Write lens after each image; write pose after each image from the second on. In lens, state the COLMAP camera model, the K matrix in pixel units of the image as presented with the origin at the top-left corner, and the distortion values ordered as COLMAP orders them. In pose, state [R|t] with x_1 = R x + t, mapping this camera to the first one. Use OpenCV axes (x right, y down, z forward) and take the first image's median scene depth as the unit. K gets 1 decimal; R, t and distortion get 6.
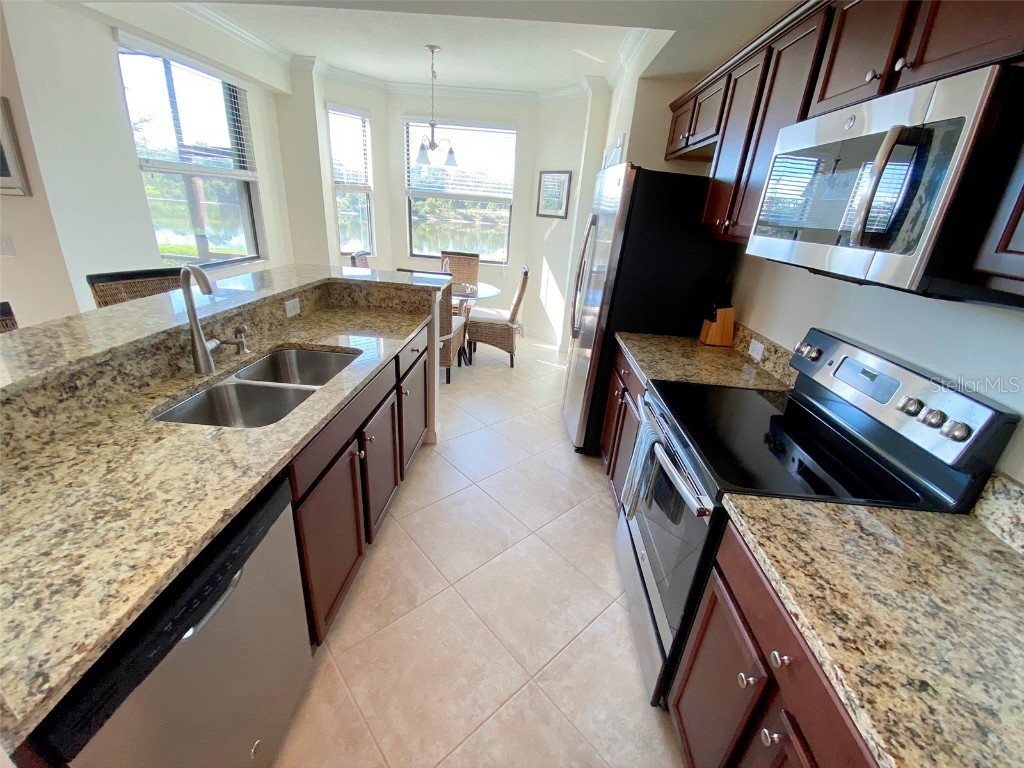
lens RADIAL K [[411.8, 0, 514.6], [0, 411.8, 384.8], [0, 0, 1]] dist [0.030016, -0.025568]
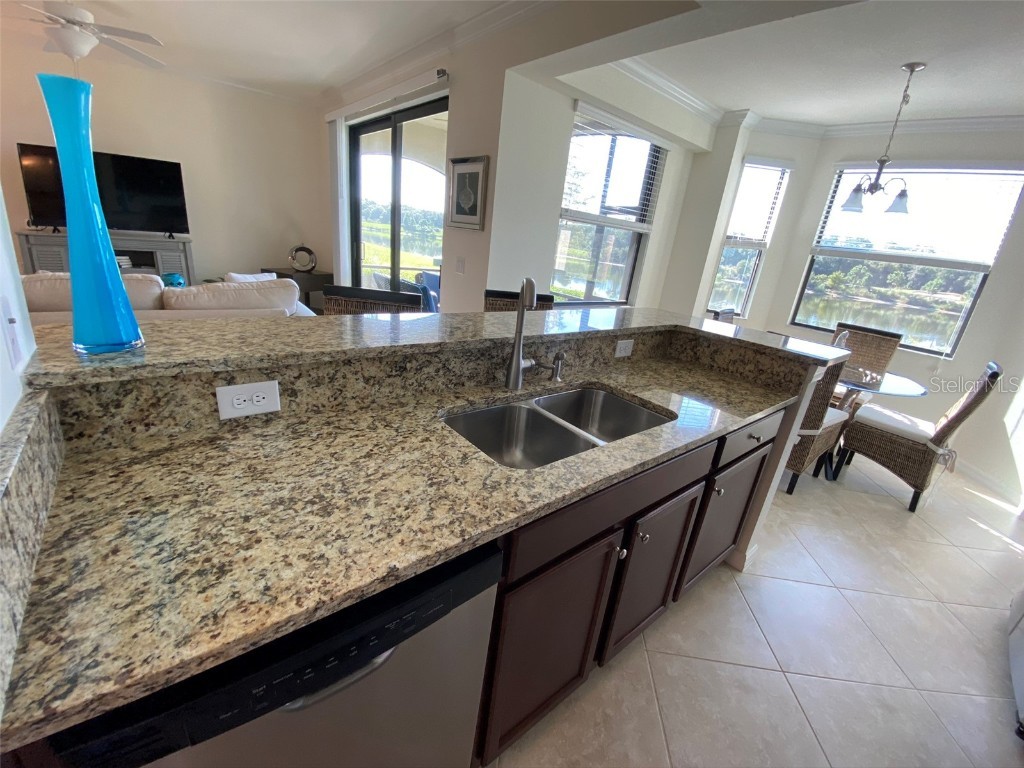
lens RADIAL K [[414.5, 0, 516.0], [0, 414.5, 383.0], [0, 0, 1]] dist [0.024059, -0.023110]
pose [[0.677861, 0.246824, -0.692519, -0.054628], [-0.346562, 0.938014, -0.004904, -0.030147], [0.648382, 0.243325, 0.721383, 0.228949]]
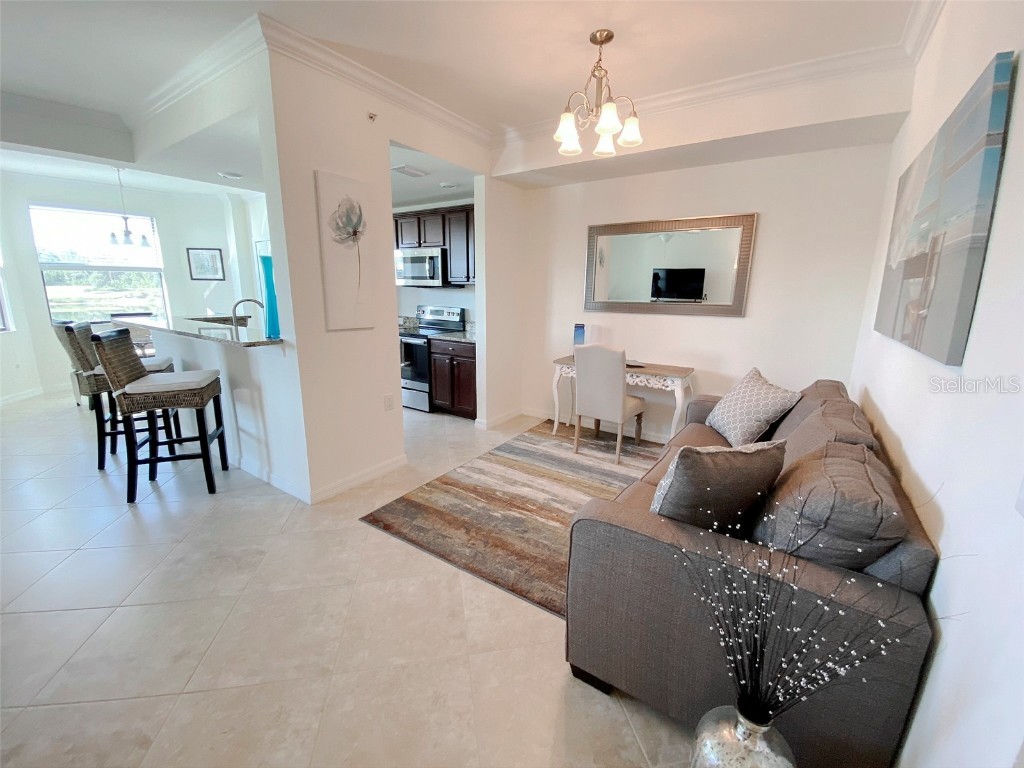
lens RADIAL K [[414.5, 0, 516.0], [0, 414.5, 383.0], [0, 0, 1]] dist [0.024059, -0.023110]
pose [[0.512241, -0.248476, 0.822112, -1.408382], [0.354942, 0.932909, 0.060806, 0.411691], [-0.782064, 0.260655, 0.566069, -1.061591]]
